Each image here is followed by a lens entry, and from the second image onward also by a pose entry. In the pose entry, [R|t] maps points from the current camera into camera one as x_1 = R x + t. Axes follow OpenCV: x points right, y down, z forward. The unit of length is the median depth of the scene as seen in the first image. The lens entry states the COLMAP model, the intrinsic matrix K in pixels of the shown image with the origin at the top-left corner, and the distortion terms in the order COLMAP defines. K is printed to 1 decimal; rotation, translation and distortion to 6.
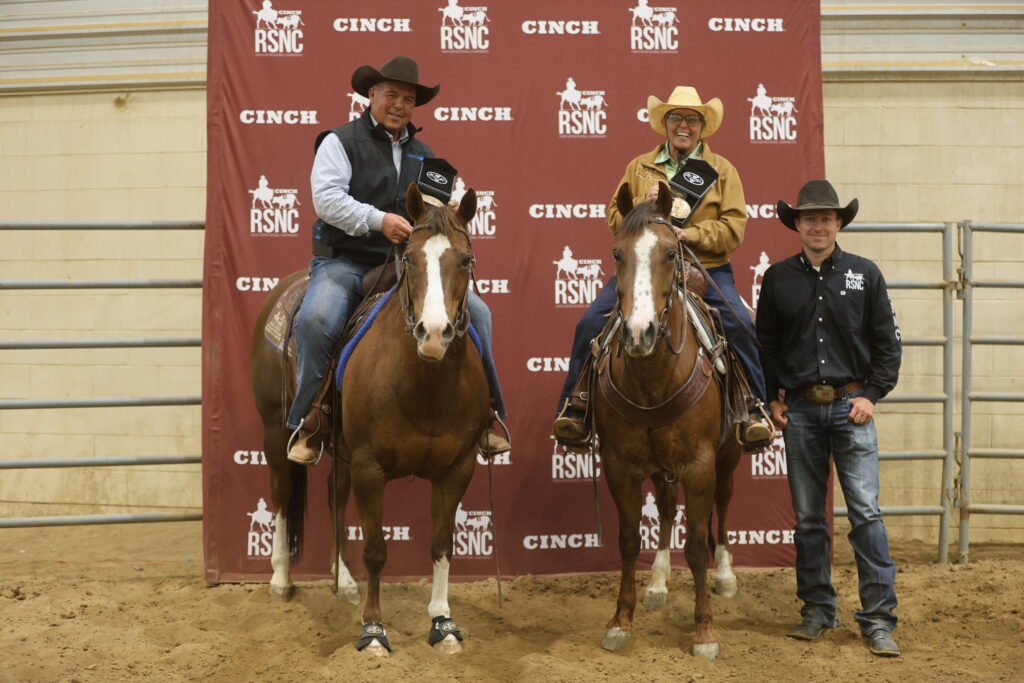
lens RADIAL K [[2060.0, 0, 447.7], [0, 2060.0, 435.3], [0, 0, 1]] dist [-0.297772, 0.200746]
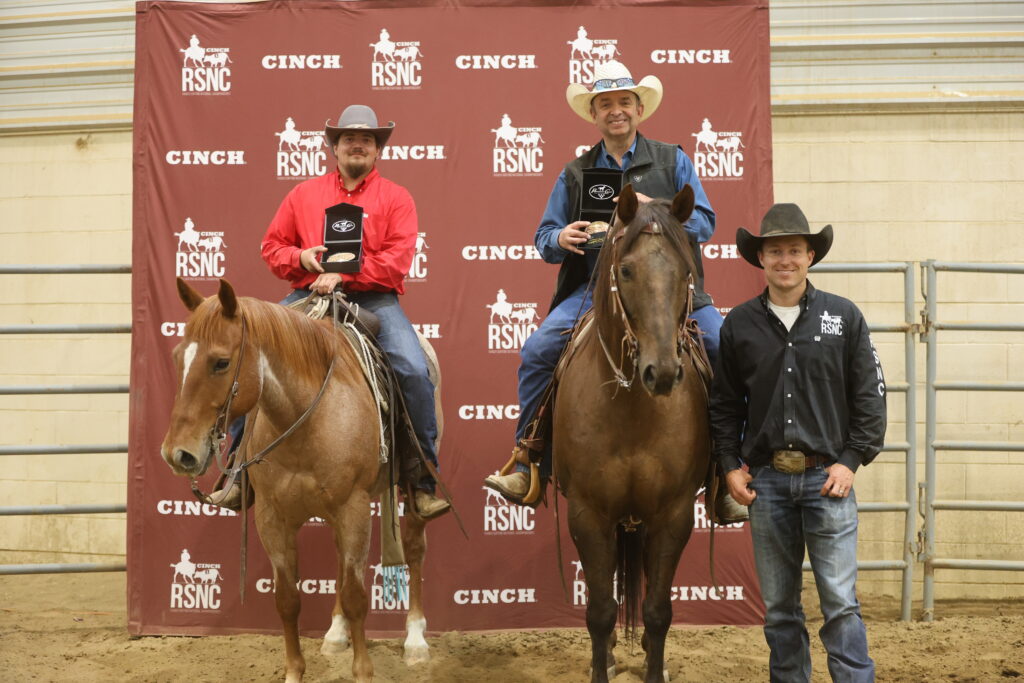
lens RADIAL K [[2060.0, 0, 447.7], [0, 2060.0, 435.3], [0, 0, 1]] dist [-0.297772, 0.200746]
pose [[0.998033, 0.001932, -0.062667, 0.093352], [-0.003135, 0.999813, -0.019108, -0.005139], [0.062618, 0.019267, 0.997852, 0.037823]]
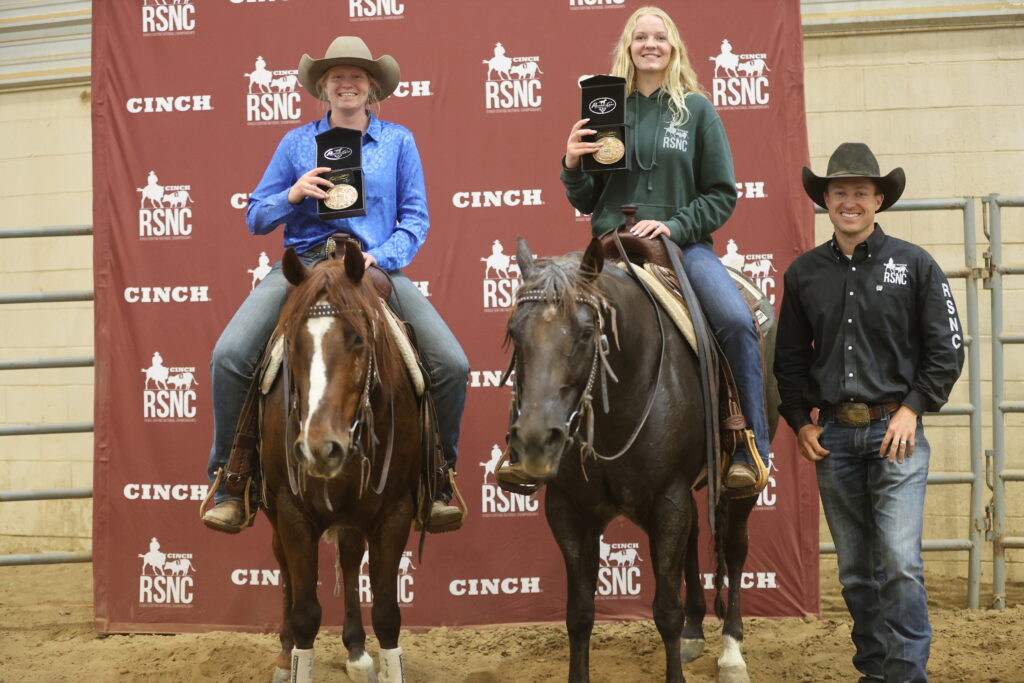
lens RADIAL K [[2060.0, 0, 447.7], [0, 2060.0, 435.3], [0, 0, 1]] dist [-0.297772, 0.200746]
pose [[0.985504, -0.014494, -0.169032, 0.180497], [0.014570, 0.999894, -0.000793, -0.010607], [0.169025, -0.001682, 0.985610, 0.155159]]
